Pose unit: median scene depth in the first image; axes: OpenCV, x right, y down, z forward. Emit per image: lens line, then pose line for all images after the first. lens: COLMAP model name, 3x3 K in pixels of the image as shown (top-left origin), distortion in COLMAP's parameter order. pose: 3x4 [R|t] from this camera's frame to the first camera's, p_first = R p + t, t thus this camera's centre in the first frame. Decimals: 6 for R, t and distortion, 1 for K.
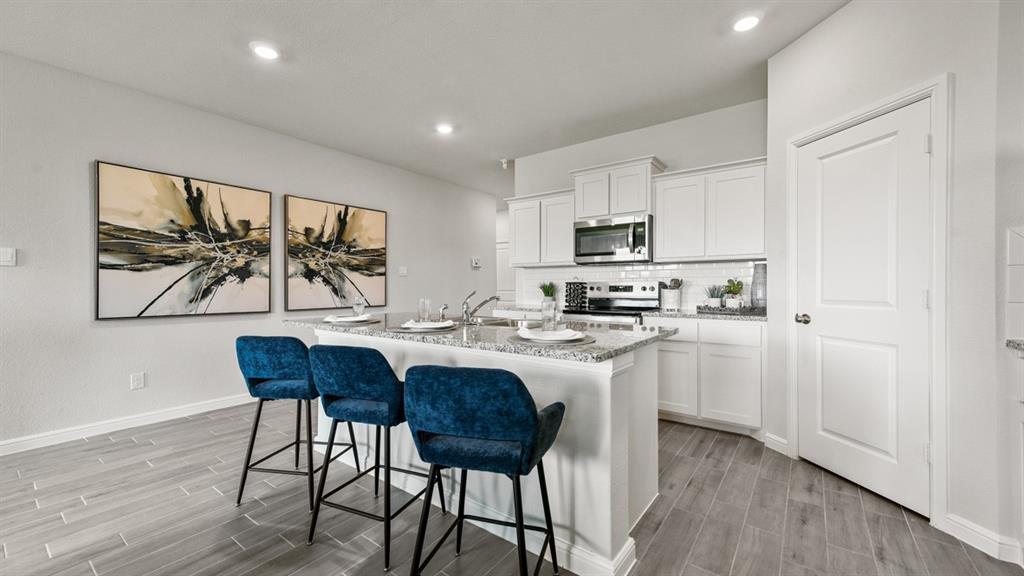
lens RADIAL K [[400.2, 0, 512.4], [0, 400.2, 287.1], [0, 0, 1]] dist [0.011945, 0.000685]
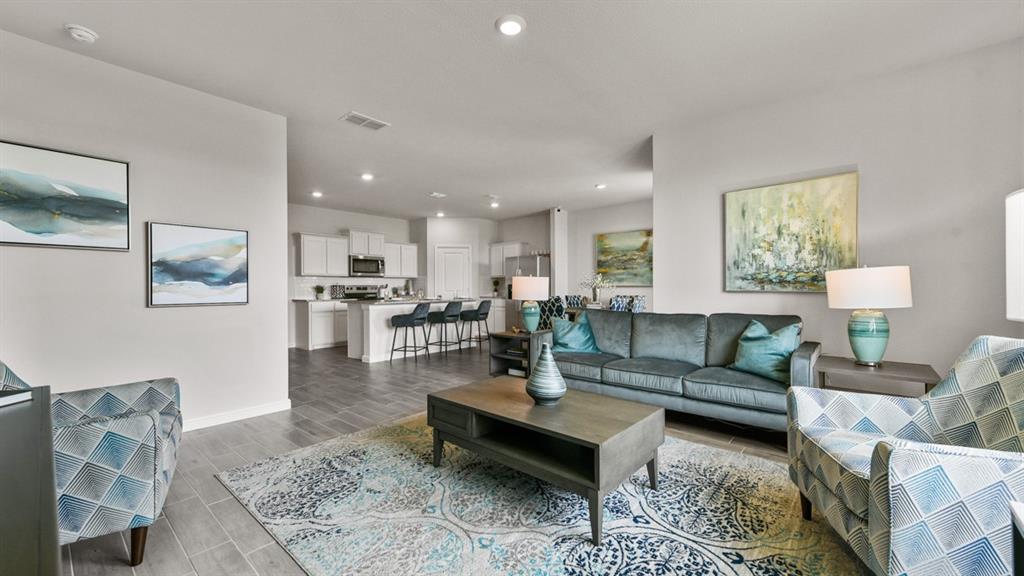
lens RADIAL K [[400.2, 0, 512.4], [0, 400.2, 288.0], [0, 0, 1]] dist [0.011945, 0.000685]
pose [[0.073454, -0.001113, 0.997298, -1.789381], [0.005297, 0.999986, 0.000725, 0.004428], [-0.997285, 0.005229, 0.073459, 0.061958]]
